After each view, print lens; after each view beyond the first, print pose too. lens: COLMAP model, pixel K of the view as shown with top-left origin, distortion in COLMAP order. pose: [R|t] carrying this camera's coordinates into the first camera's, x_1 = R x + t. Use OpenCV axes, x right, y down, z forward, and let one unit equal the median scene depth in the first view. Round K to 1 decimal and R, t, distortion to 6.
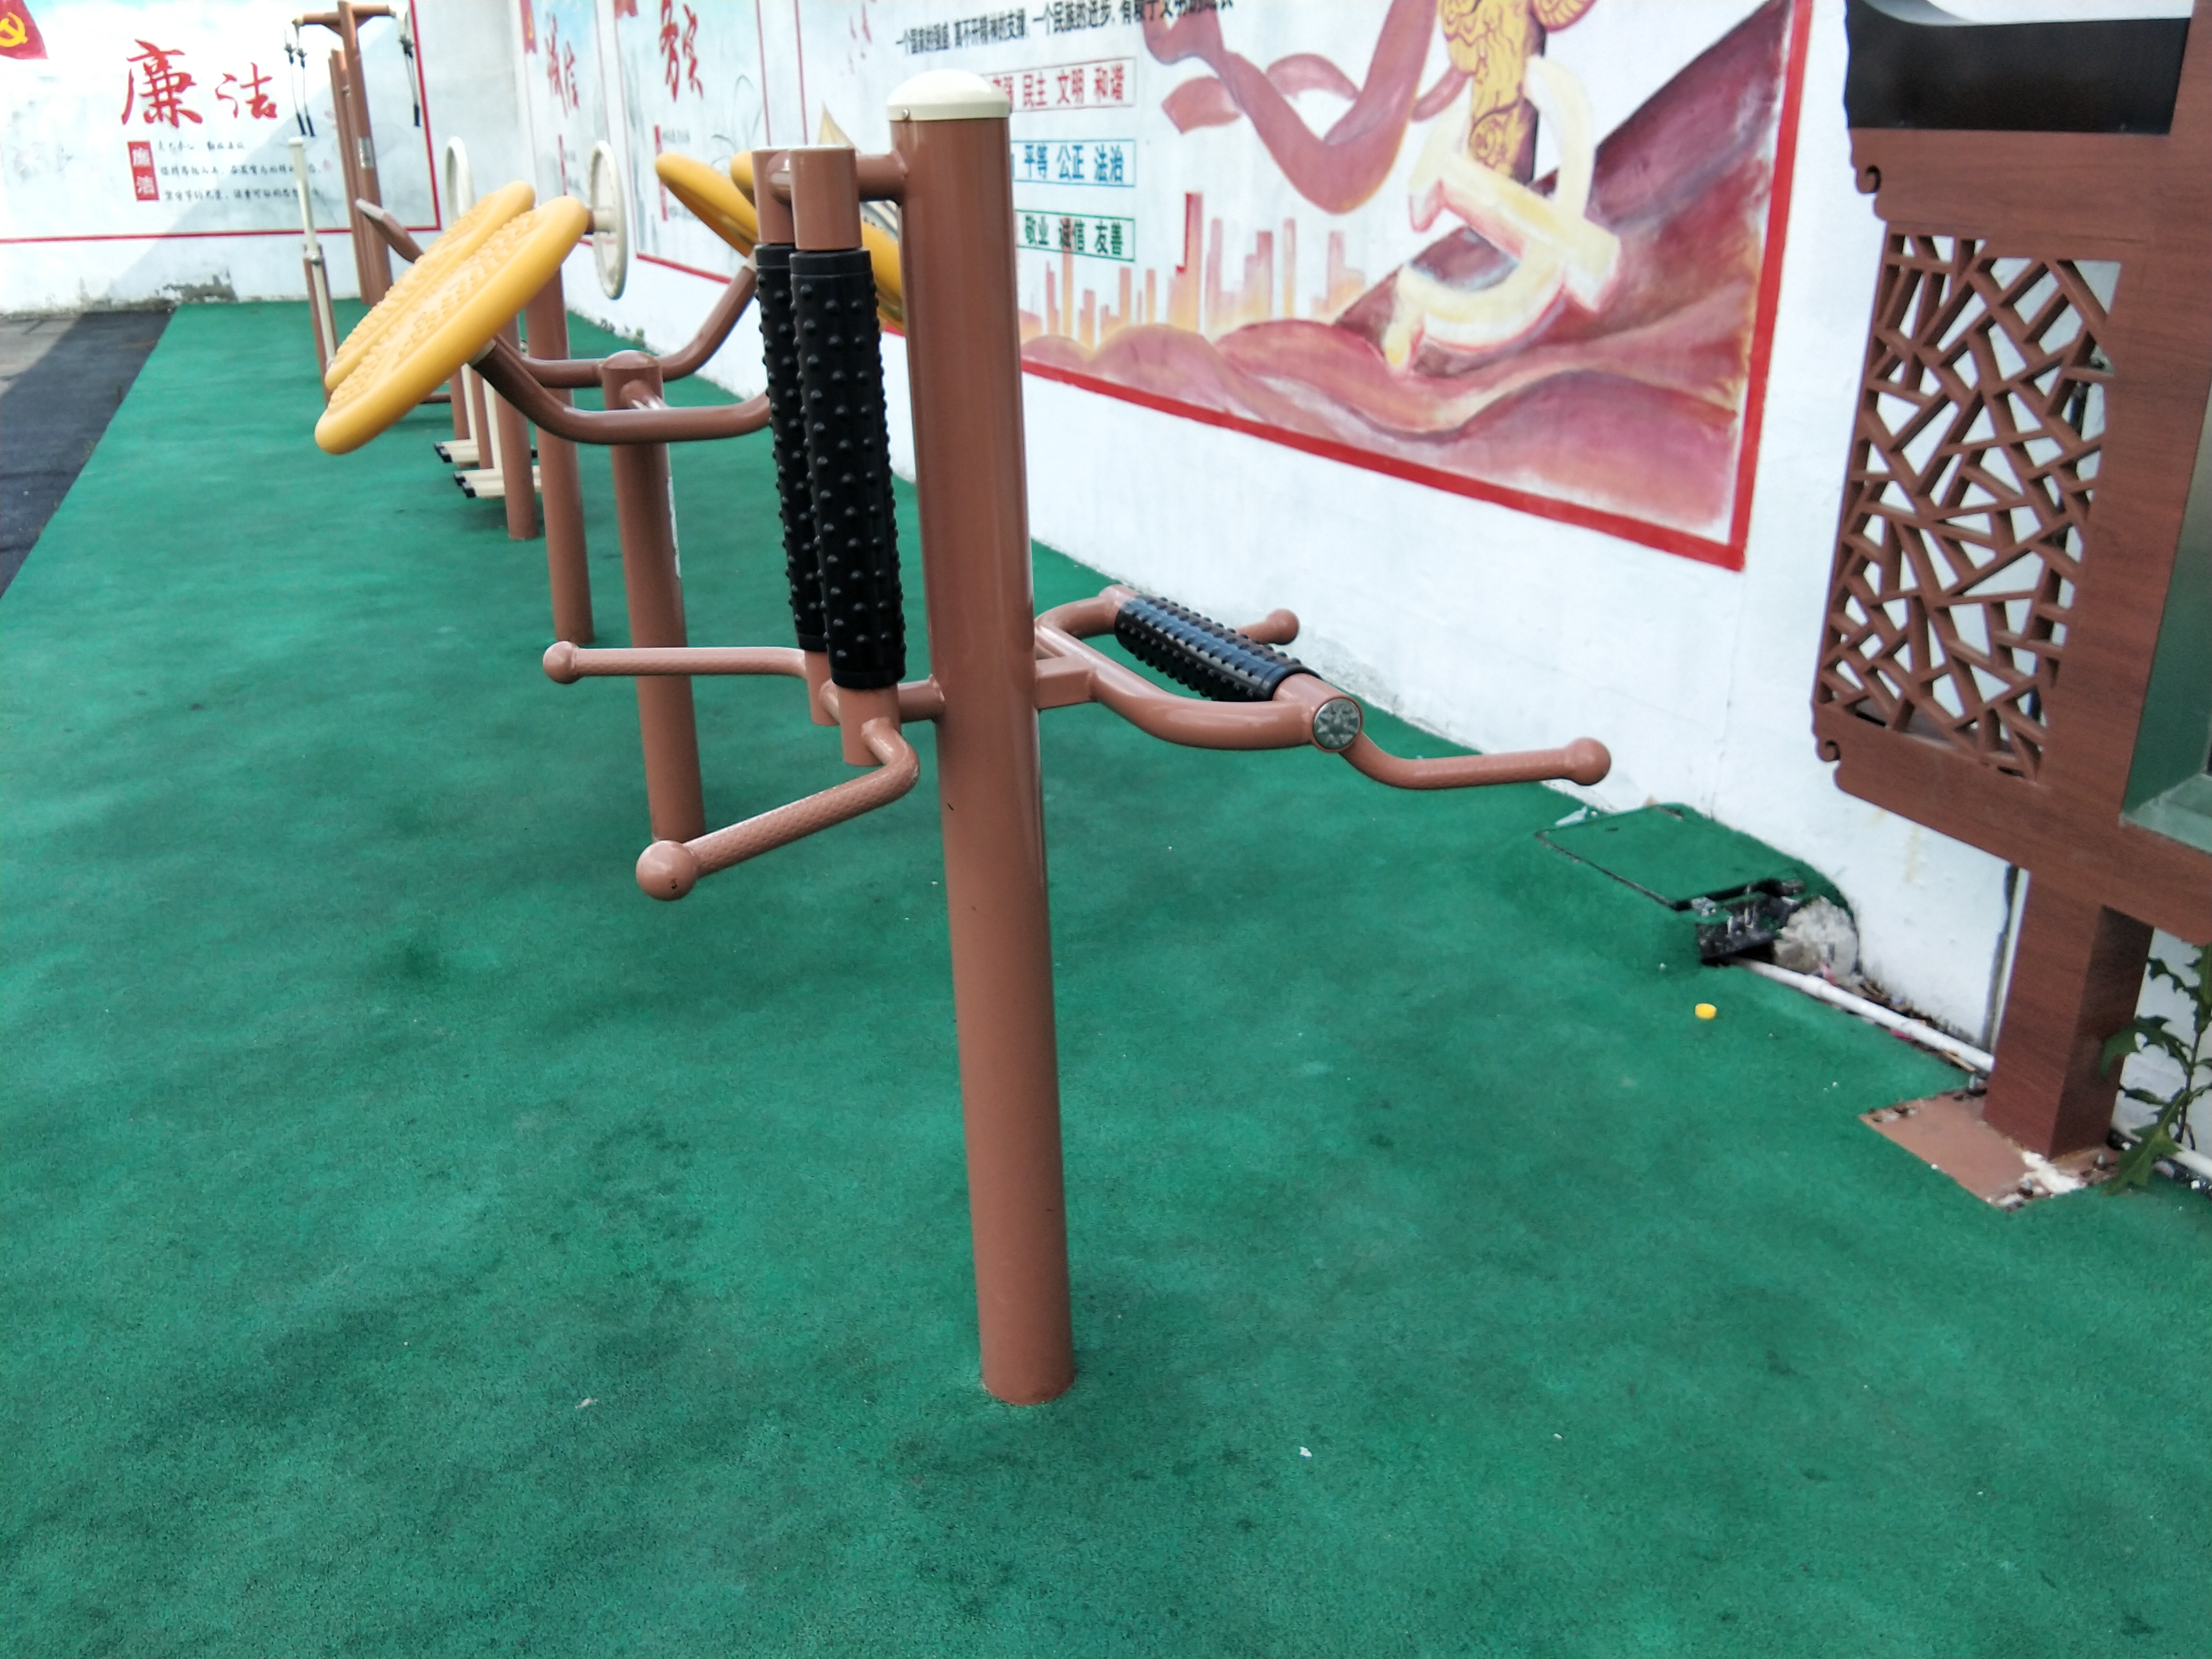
lens RADIAL K [[1774.0, 0, 1066.7], [0, 1774.0, 813.7], [0, 0, 1]] dist [0.107448, -0.155631]
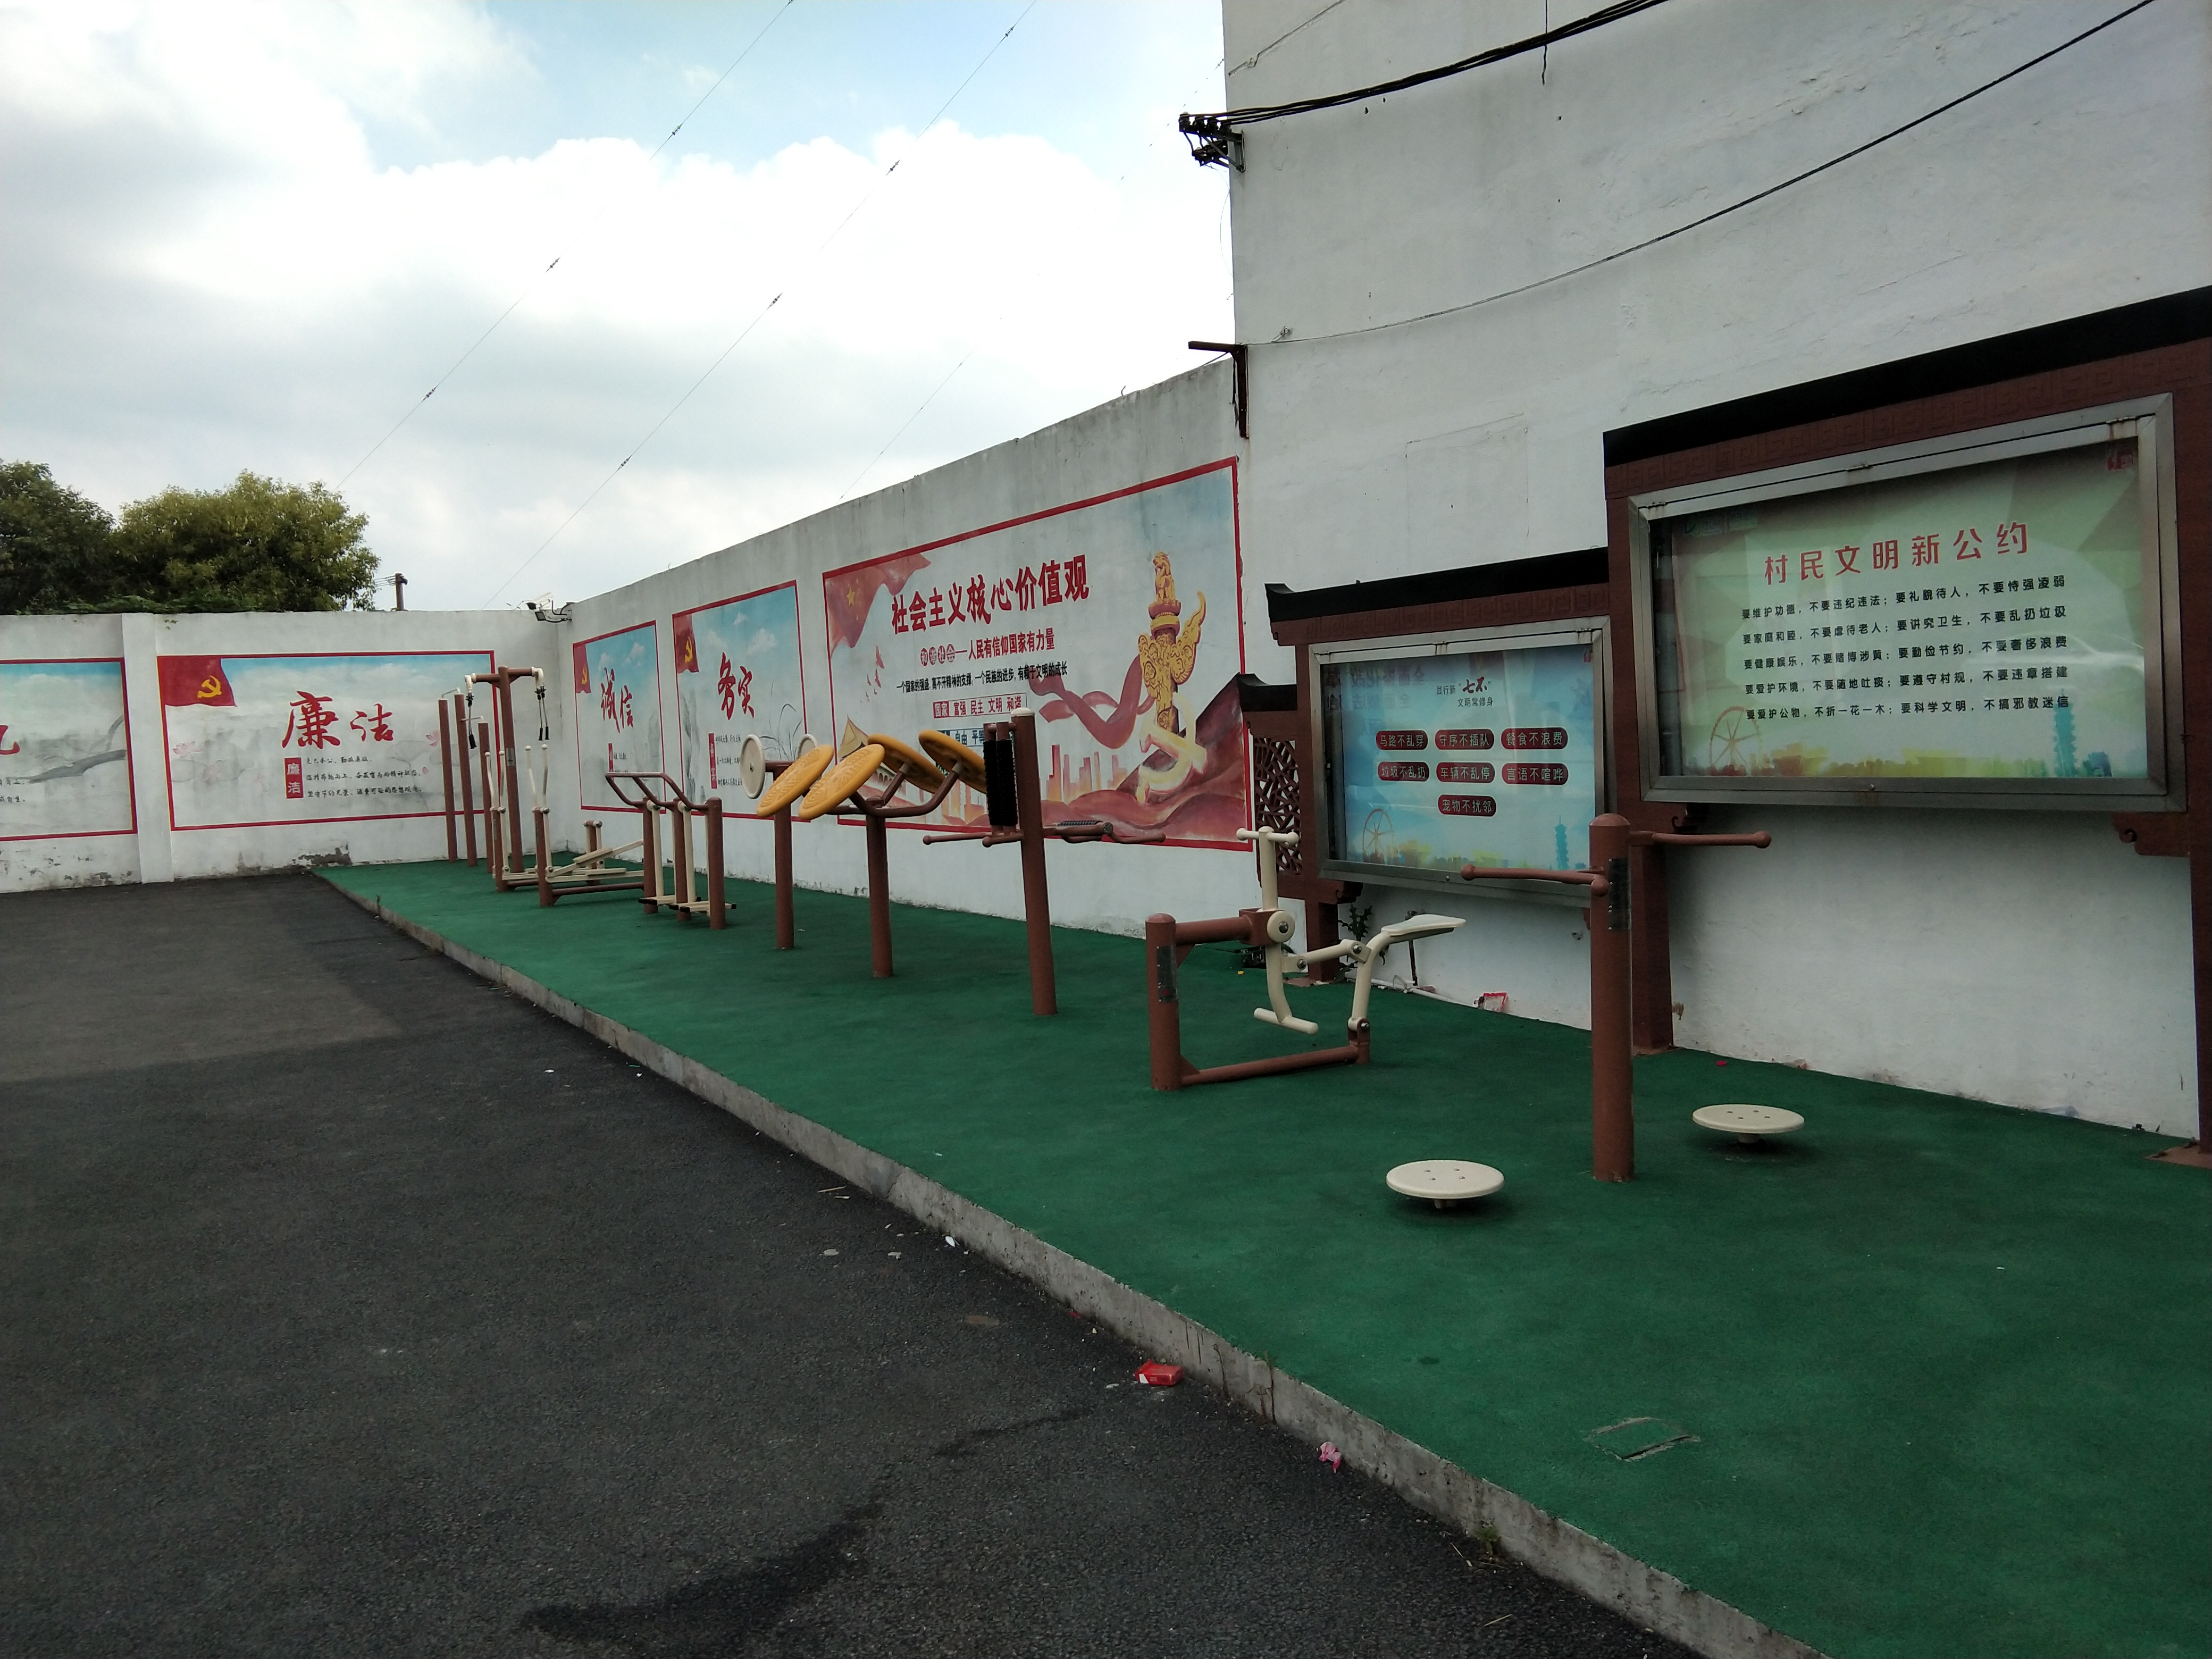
lens RADIAL K [[1774.0, 0, 1066.7], [0, 1774.0, 813.7], [0, 0, 1]] dist [0.107448, -0.155631]
pose [[0.995173, -0.035585, 0.091460, -0.196278], [0.062423, 0.948644, -0.310124, 0.693856], [-0.075728, 0.314336, 0.946286, -1.765752]]
